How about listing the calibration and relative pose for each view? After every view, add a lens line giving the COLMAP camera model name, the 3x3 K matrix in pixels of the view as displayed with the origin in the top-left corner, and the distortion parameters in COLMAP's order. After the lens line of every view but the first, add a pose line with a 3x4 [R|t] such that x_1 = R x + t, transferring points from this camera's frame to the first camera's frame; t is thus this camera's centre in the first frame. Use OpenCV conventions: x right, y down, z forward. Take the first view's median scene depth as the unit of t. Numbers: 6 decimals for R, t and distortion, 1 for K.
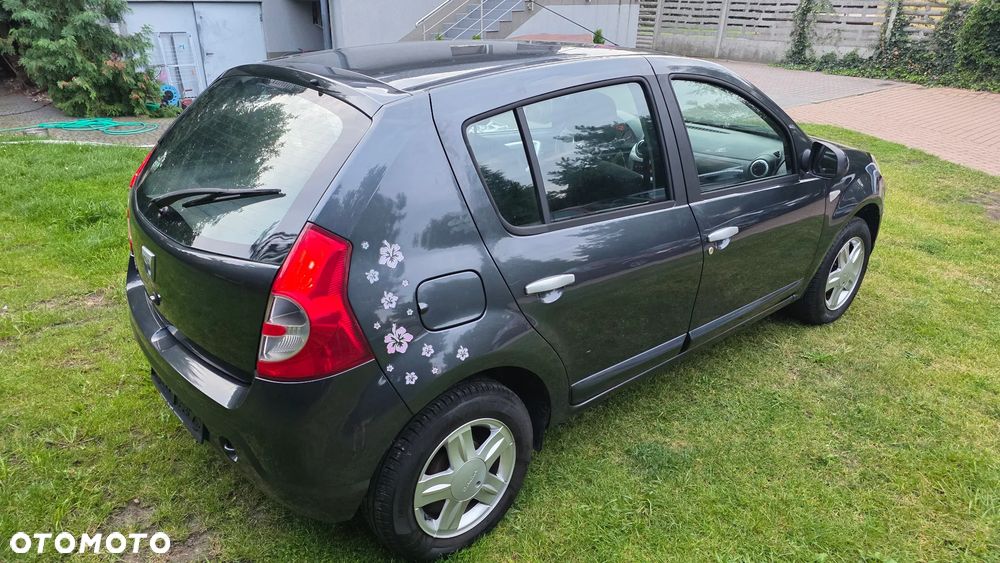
lens RADIAL K [[679.0, 0, 505.1], [0, 679.0, 298.7], [0, 0, 1]] dist [0.061451, -0.049069]
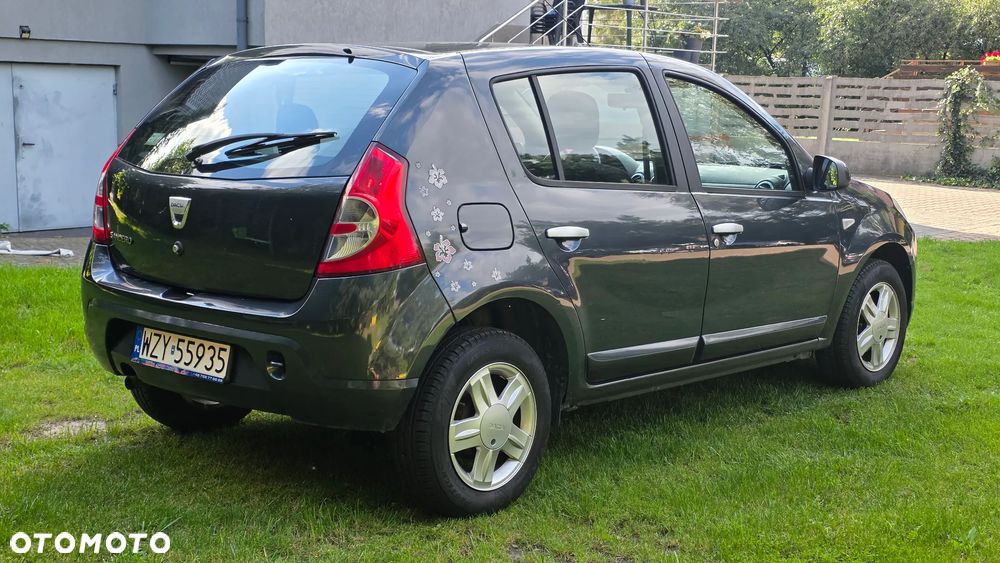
lens RADIAL K [[1355.9, 0, 539.6], [0, 1355.9, 292.9], [0, 0, 1]] dist [0.122235, 0.000000]
pose [[0.989883, -0.002815, 0.141858, -0.272987], [0.043060, 0.958609, -0.281451, 0.652344], [-0.135194, 0.284712, 0.949032, -0.955746]]
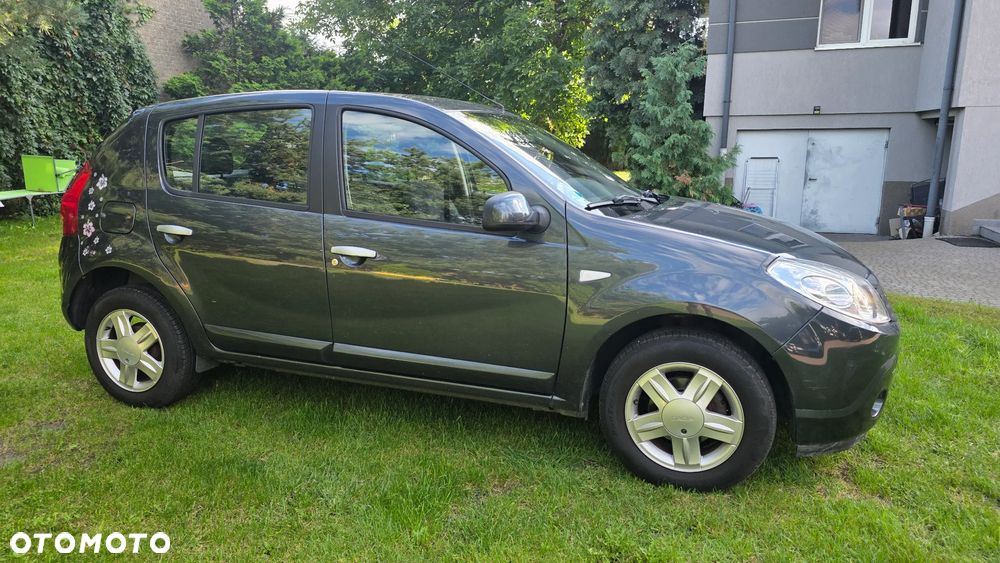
lens RADIAL K [[679.0, 0, 498.8], [0, 679.0, 278.4], [0, 0, 1]] dist [0.061451, -0.049069]
pose [[0.496008, 0.167320, -0.852045, 1.639128], [-0.368315, 0.929152, -0.031948, -0.132071], [0.786334, 0.329667, 0.522493, 0.809532]]
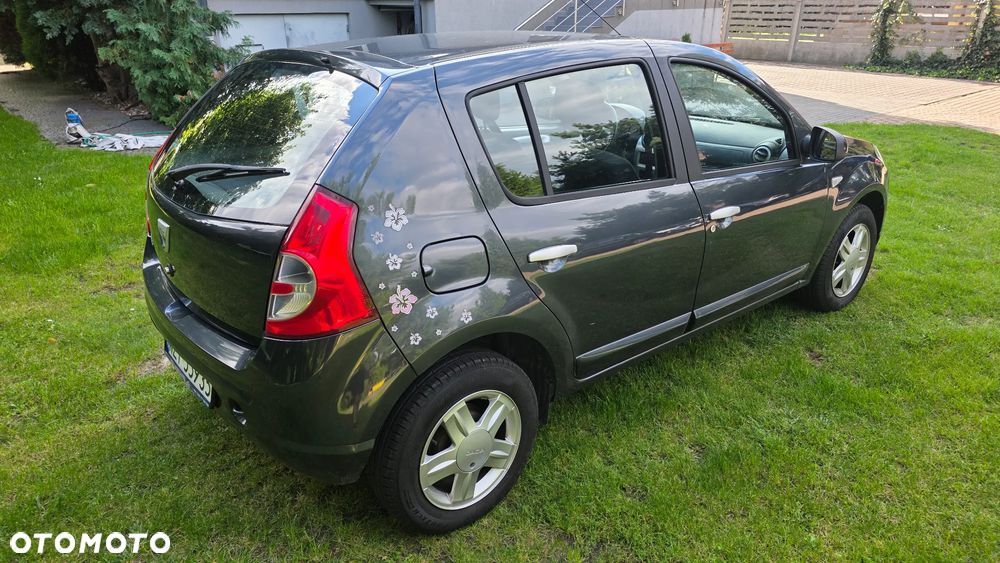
lens RADIAL K [[679.0, 0, 510.2], [0, 679.0, 278.4], [0, 0, 1]] dist [0.061451, -0.049069]
pose [[0.999861, -0.004659, -0.016029, 0.018479], [0.003764, 0.998455, -0.055446, 0.072127], [0.016263, 0.055378, 0.998333, -0.020341]]
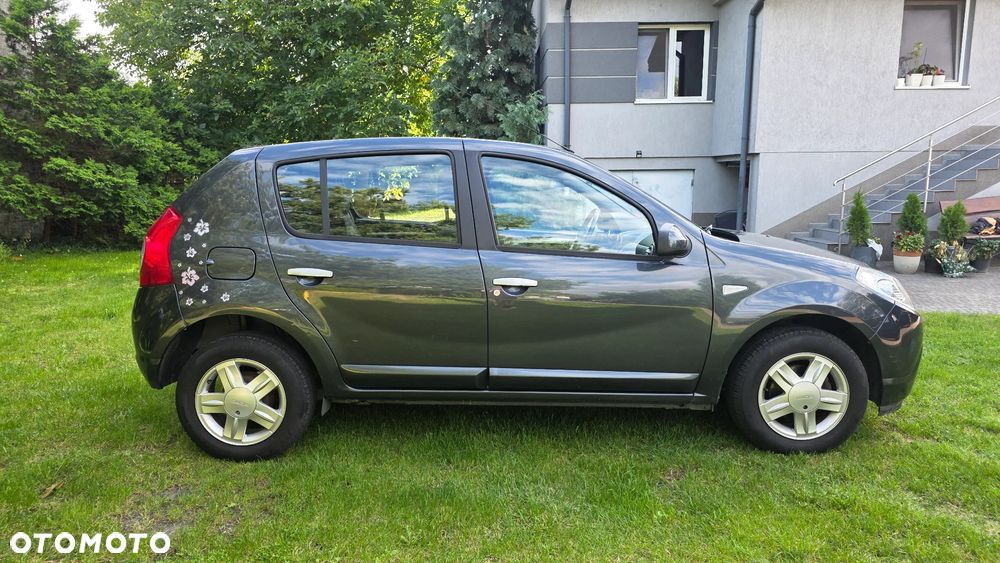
lens RADIAL K [[679.0, 0, 500.3], [0, 679.0, 277.1], [0, 0, 1]] dist [0.061451, -0.049069]
pose [[0.756397, 0.086247, -0.648402, 1.291905], [-0.272123, 0.942908, -0.192026, 0.151349], [0.594821, 0.321693, 0.736683, 0.183825]]
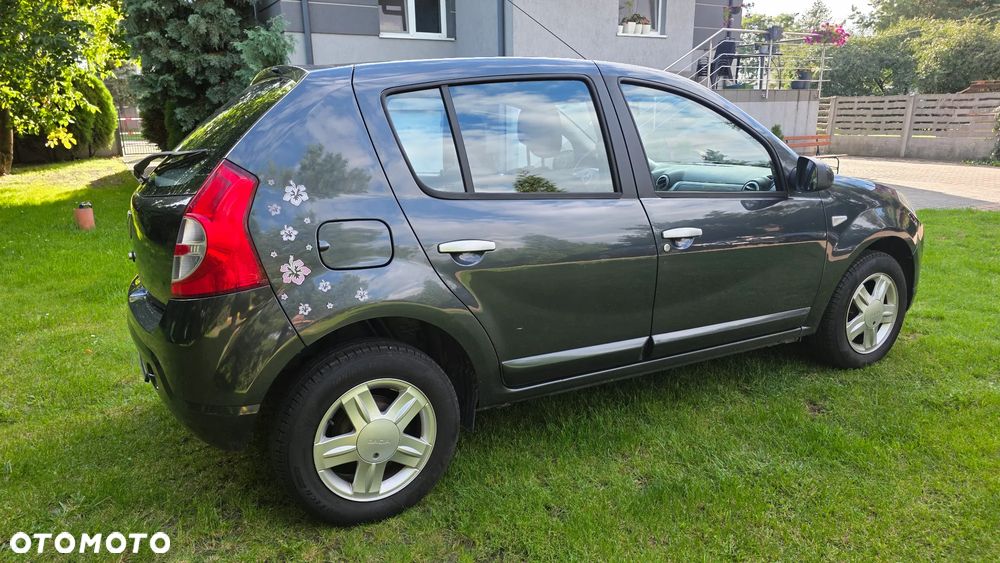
lens RADIAL K [[679.0, 0, 500.0], [0, 679.0, 287.6], [0, 0, 1]] dist [0.061451, -0.049069]
pose [[0.980279, 0.026642, -0.195815, 0.319328], [-0.064153, 0.980108, -0.187808, 0.229296], [0.186916, 0.196666, 0.962489, 0.023044]]
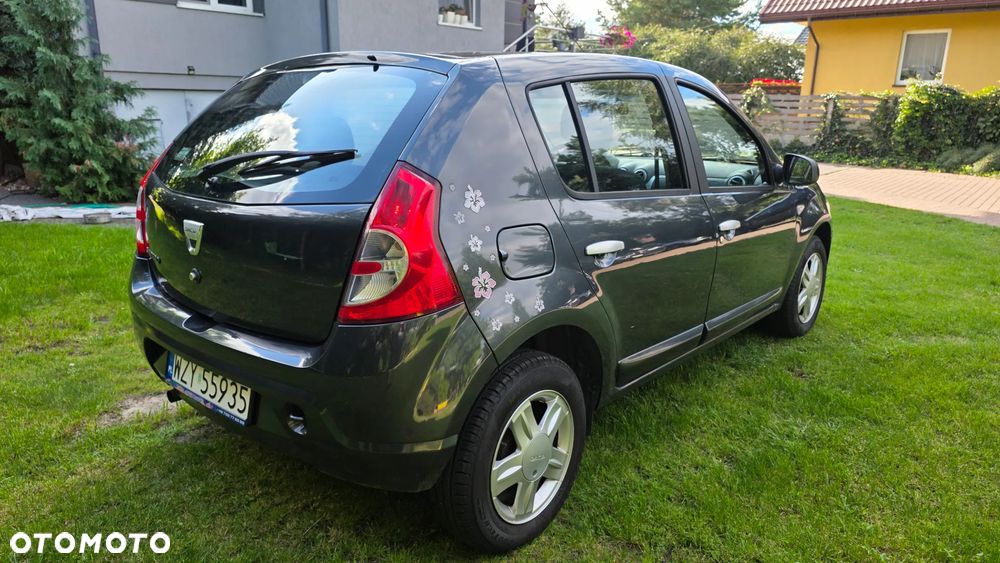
lens RADIAL K [[679.0, 0, 502.2], [0, 679.0, 281.4], [0, 0, 1]] dist [0.061451, -0.049069]
pose [[0.989092, -0.031054, 0.143991, -0.232814], [0.056717, 0.982445, -0.177721, 0.198516], [-0.135944, 0.183950, 0.973489, 0.036064]]
